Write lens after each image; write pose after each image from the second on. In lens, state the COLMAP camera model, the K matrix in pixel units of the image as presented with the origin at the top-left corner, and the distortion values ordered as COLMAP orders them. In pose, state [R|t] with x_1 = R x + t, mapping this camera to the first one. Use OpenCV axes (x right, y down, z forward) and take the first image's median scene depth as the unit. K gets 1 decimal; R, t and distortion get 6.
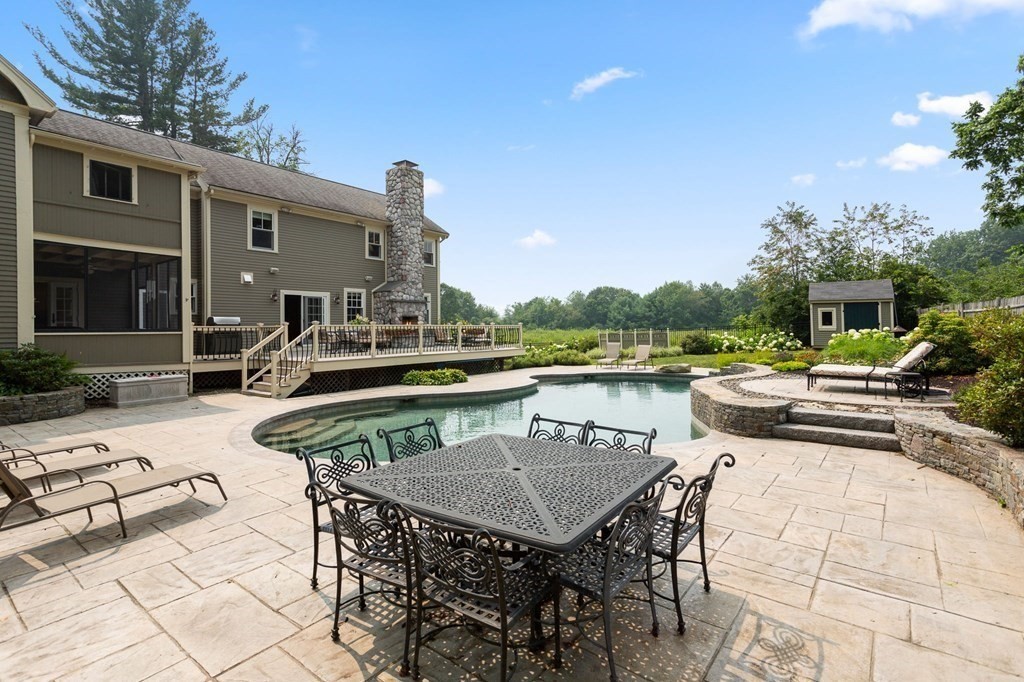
lens RADIAL K [[486.4, 0, 509.3], [0, 486.4, 328.3], [0, 0, 1]] dist [0.003238, 0.001907]
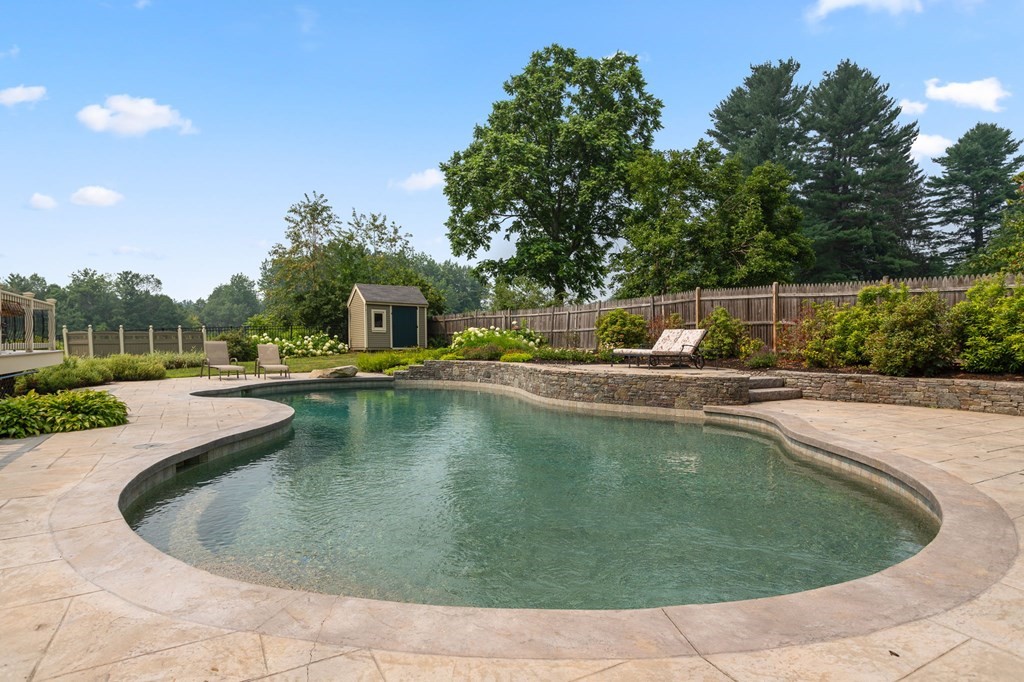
lens RADIAL K [[544.9, 0, 514.6], [0, 544.9, 358.2], [0, 0, 1]] dist [0.001724, 0.001251]
pose [[0.381520, -0.020659, 0.924130, -0.253529], [-0.004336, 0.999699, 0.024138, 0.027639], [-0.924351, -0.013216, 0.381315, 0.293412]]
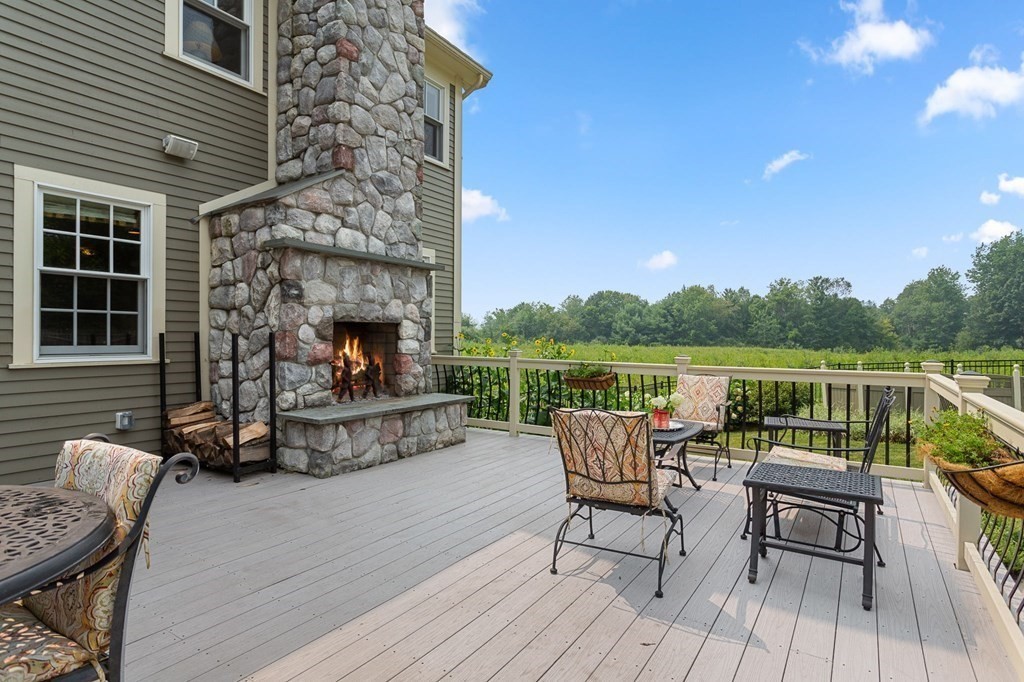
lens RADIAL K [[540.3, 0, 510.5], [0, 540.3, 336.1], [0, 0, 1]] dist [0.009323, -0.002462]
pose [[0.997768, 0.013238, 0.065449, -0.134949], [-0.012867, 0.999899, -0.006080, -0.014991], [-0.065523, 0.005224, 0.997837, 0.652107]]
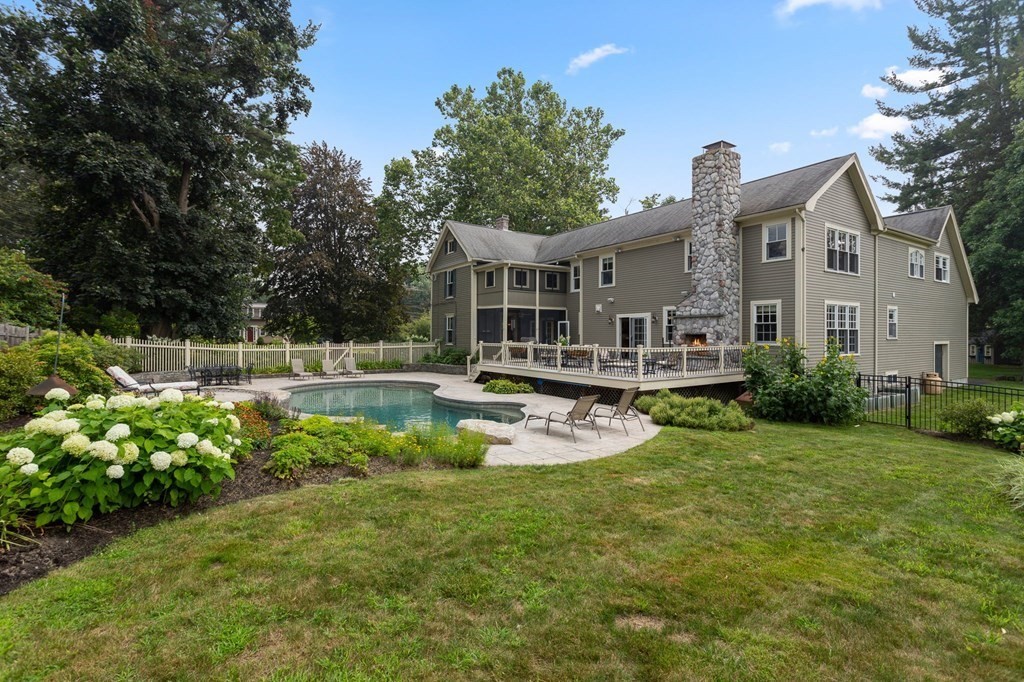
lens RADIAL K [[486.4, 0, 512.2], [0, 486.4, 334.9], [0, 0, 1]] dist [0.003238, 0.001907]
pose [[-0.338875, 0.004235, -0.940822, 0.617847], [-0.006997, 0.999951, 0.007021, -0.023974], [0.940805, 0.008962, -0.338829, 0.878543]]
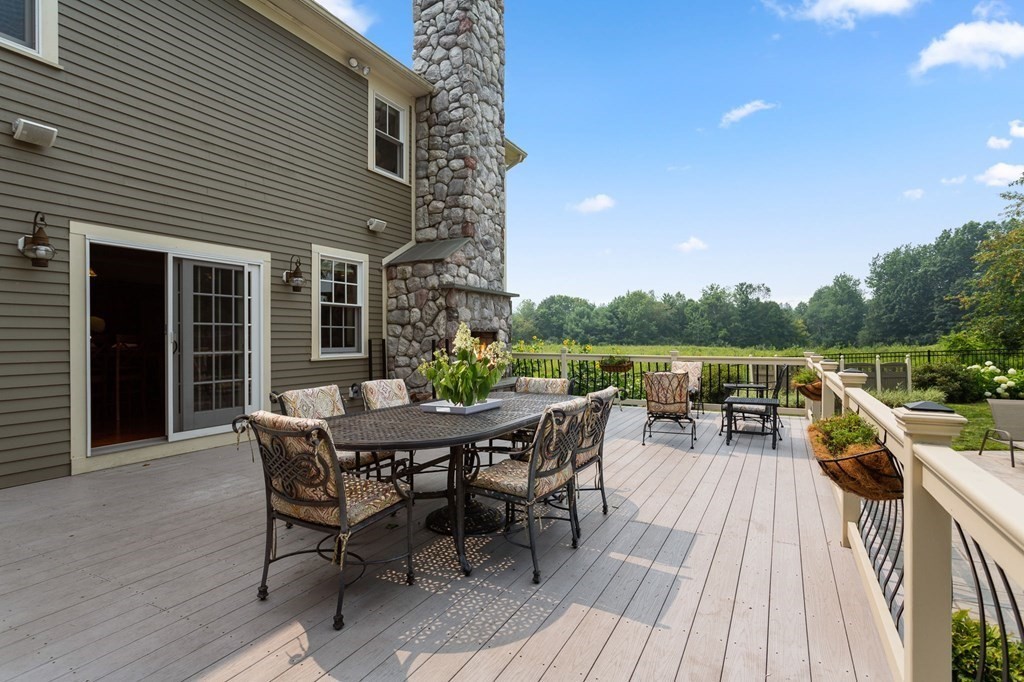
lens RADIAL K [[516.9, 0, 510.7], [0, 516.9, 336.4], [0, 0, 1]] dist [0.001601, 0.002582]
pose [[0.987278, 0.005254, 0.158915, -0.219995], [-0.003949, 0.999956, -0.008529, -0.015310], [-0.158953, 0.007793, 0.987255, 0.531569]]
